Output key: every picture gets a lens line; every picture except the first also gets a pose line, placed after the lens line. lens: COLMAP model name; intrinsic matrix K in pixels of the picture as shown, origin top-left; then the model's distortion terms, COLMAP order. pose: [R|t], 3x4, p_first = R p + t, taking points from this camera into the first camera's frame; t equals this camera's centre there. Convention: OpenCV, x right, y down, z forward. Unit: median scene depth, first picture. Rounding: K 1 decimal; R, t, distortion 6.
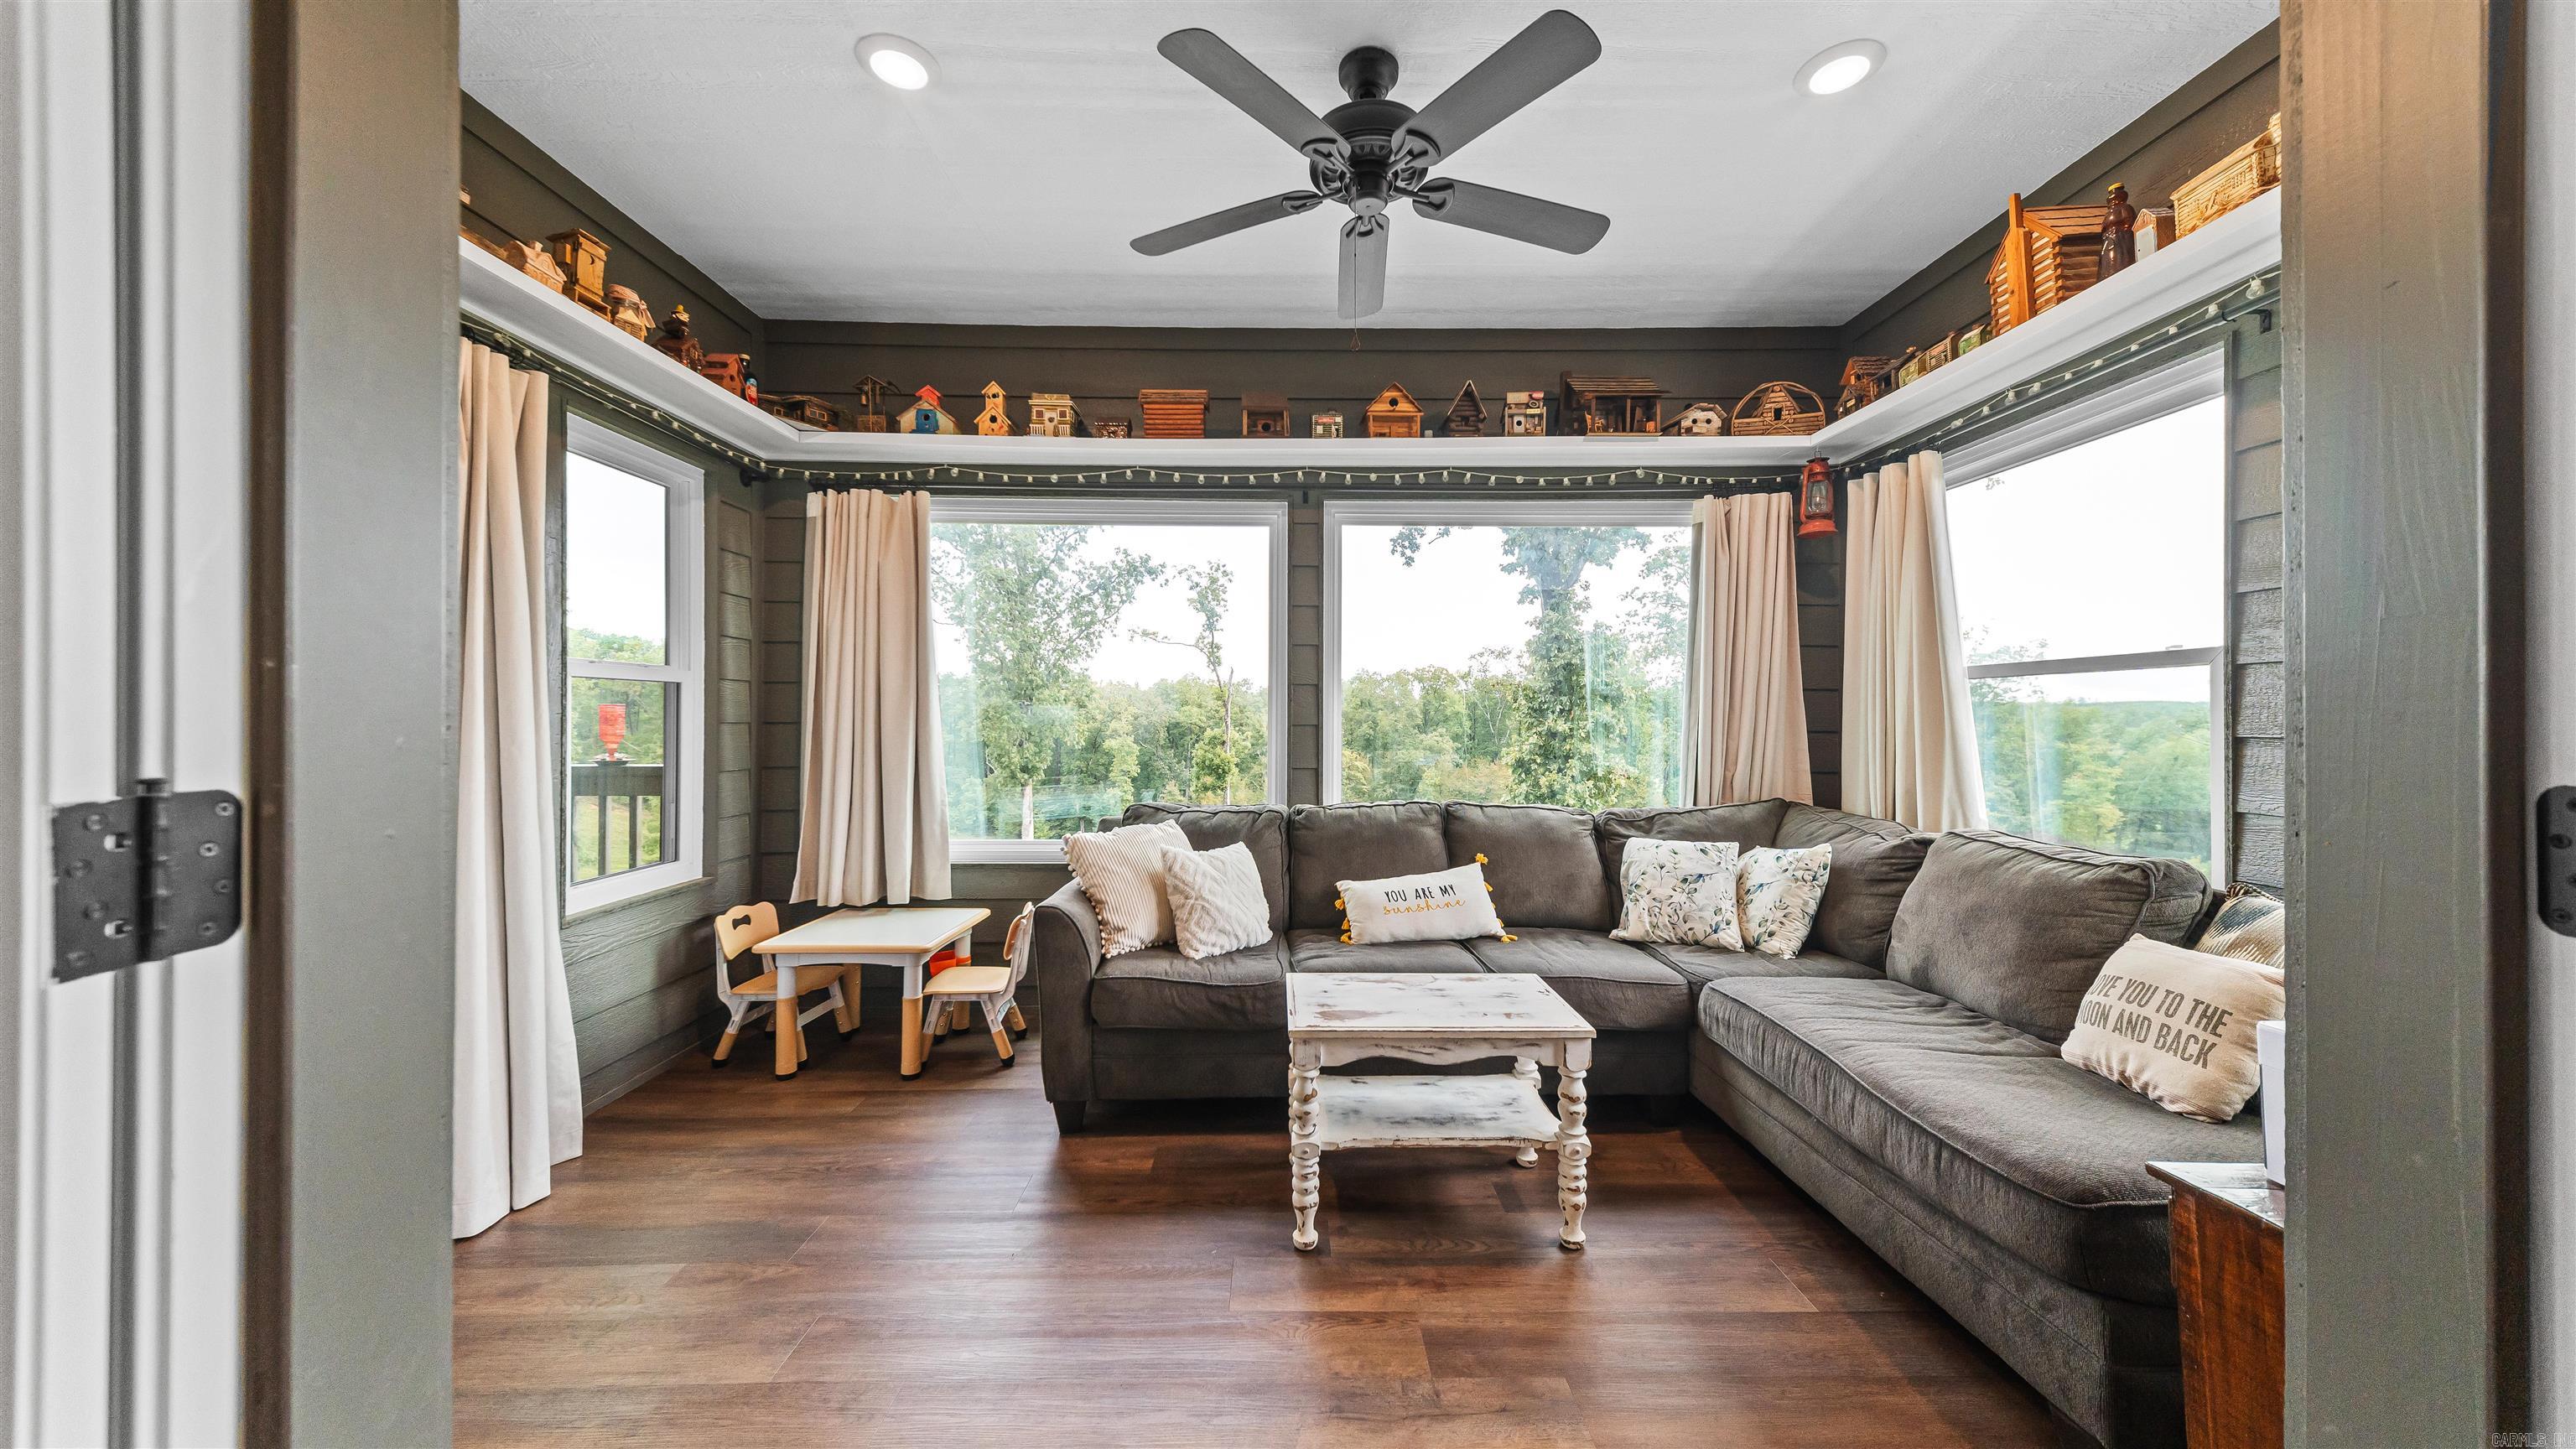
lens RADIAL K [[889.9, 0, 1291.8], [0, 889.9, 724.1], [0, 0, 1]] dist [0.033507, -0.010115]
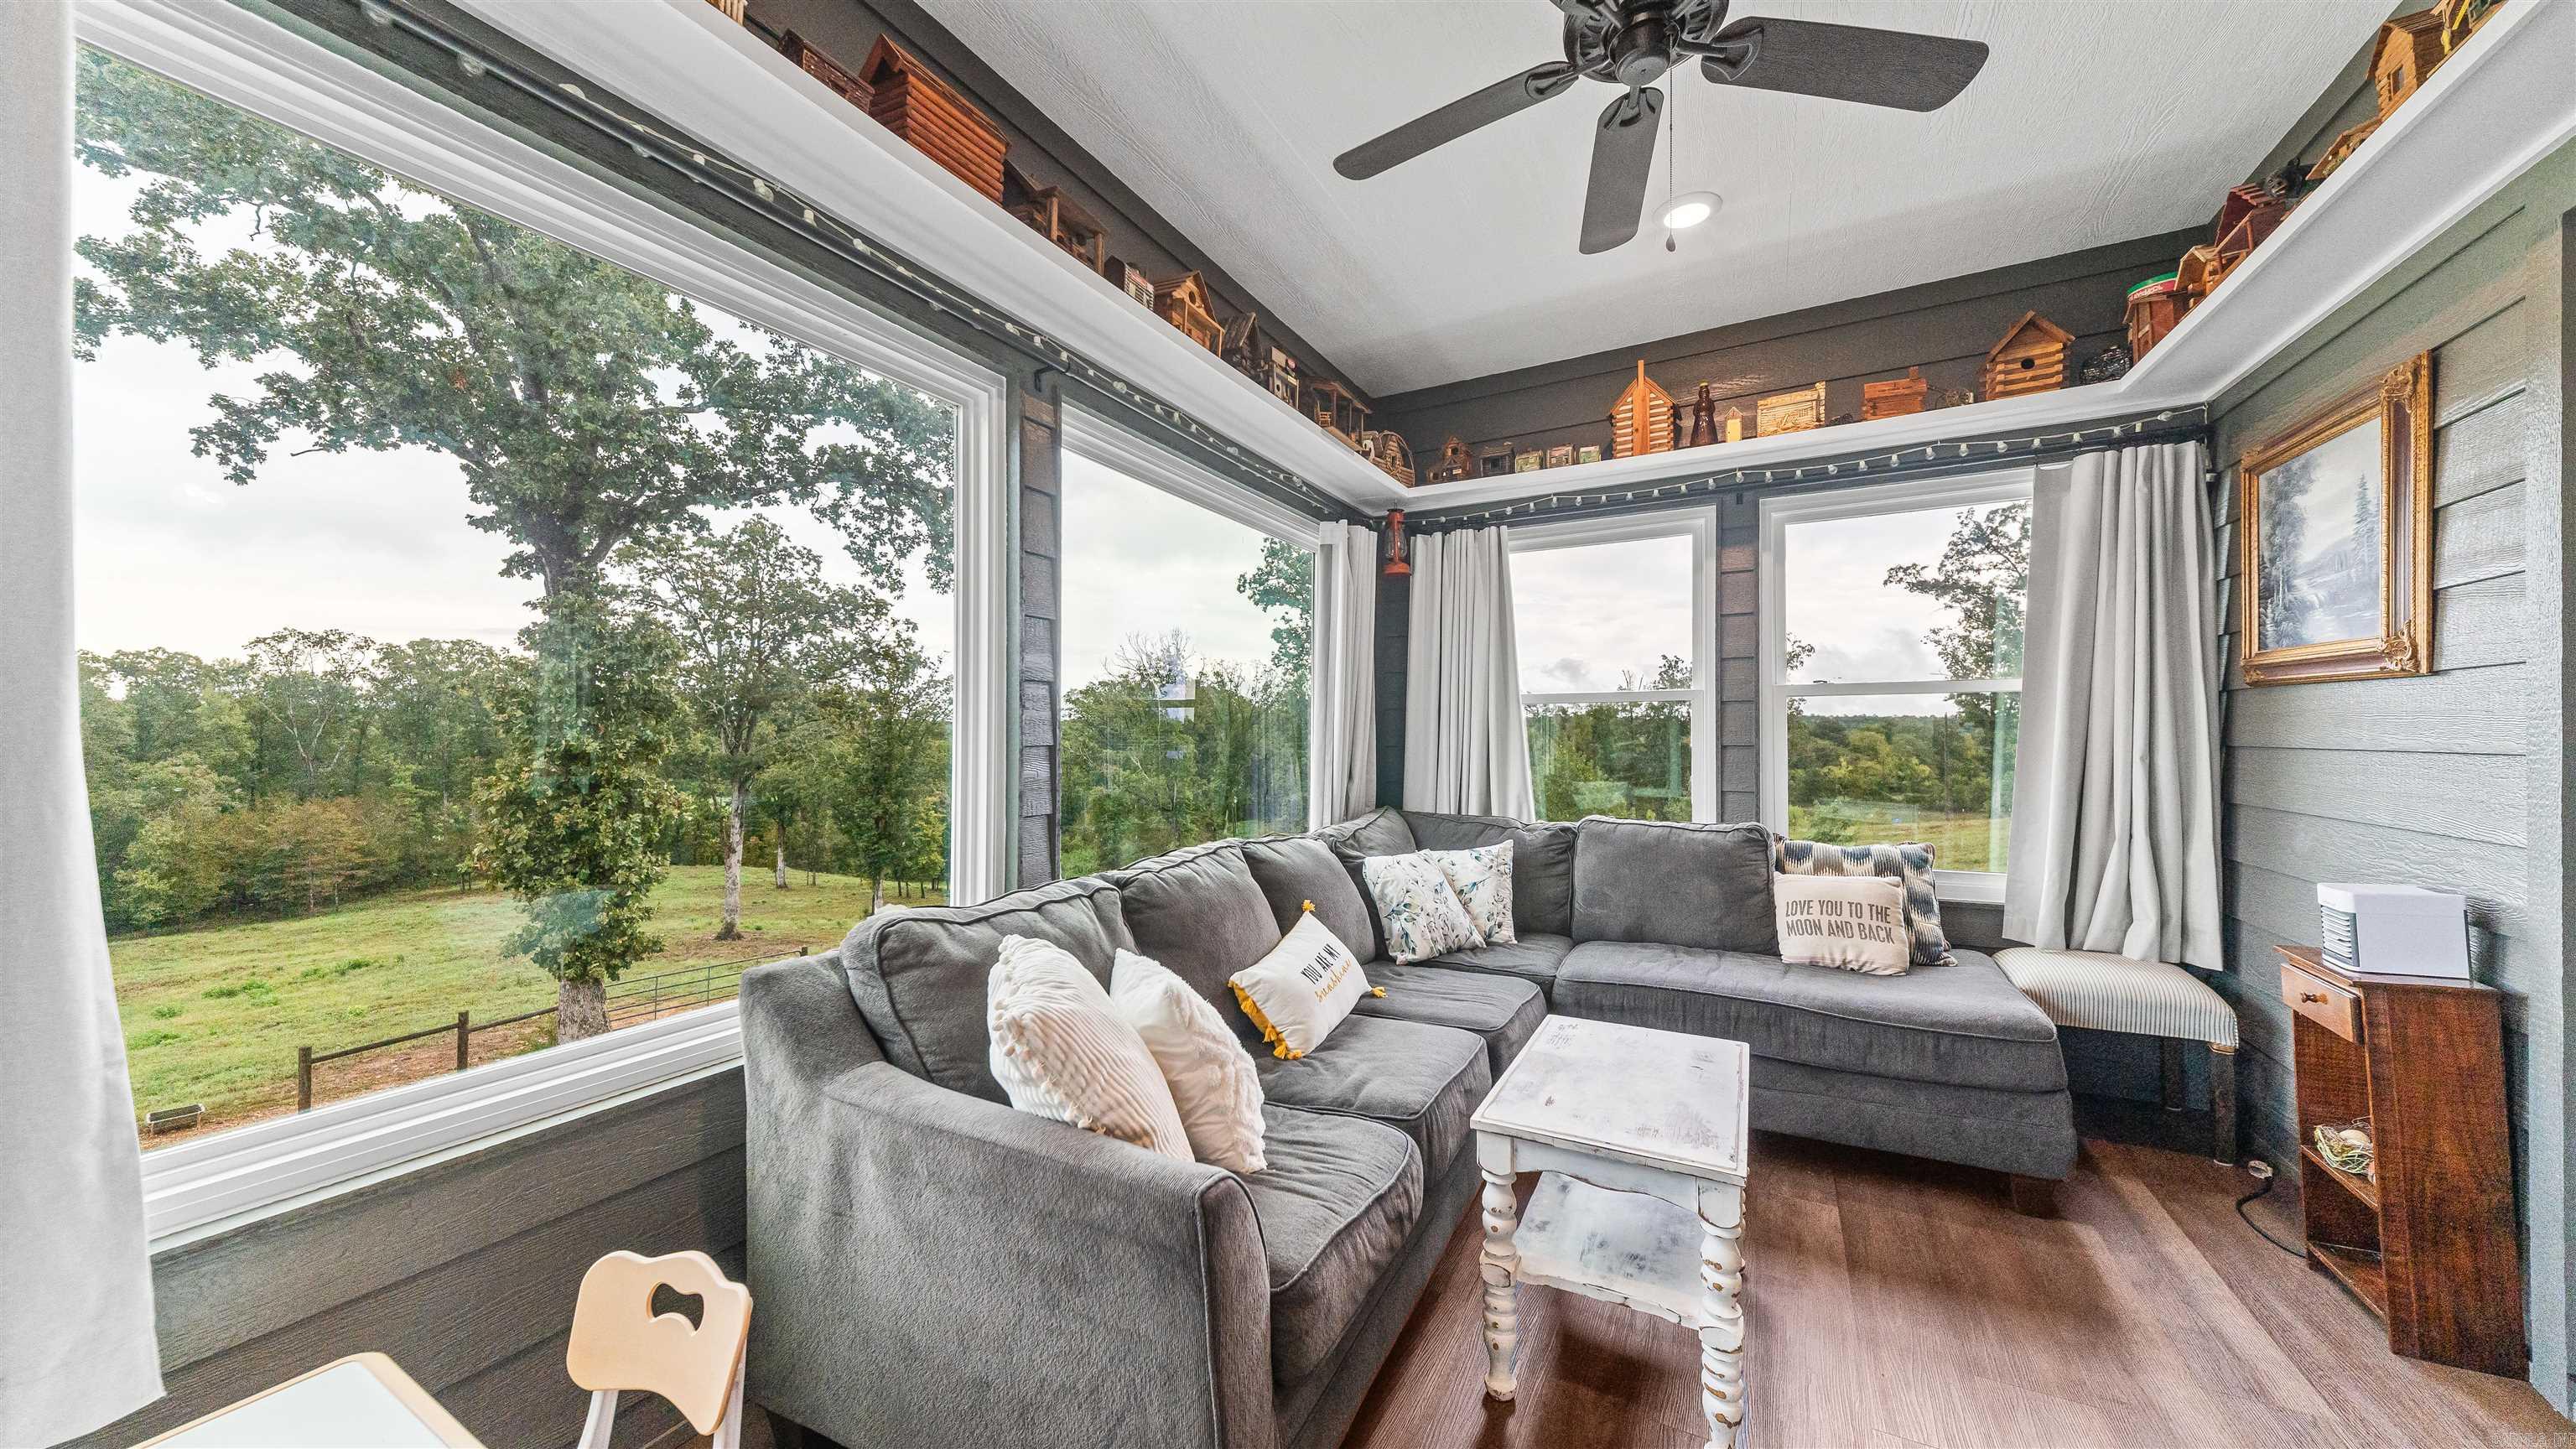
lens RADIAL K [[878.3, 0, 1318.1], [0, 878.3, 732.8], [0, 0, 1]] dist [0.028399, -0.009668]
pose [[0.471761, 0.002981, 0.881721, -0.467423], [0.005817, 0.999962, -0.006493, -0.002553], [-0.881707, 0.008192, 0.471726, 0.578665]]
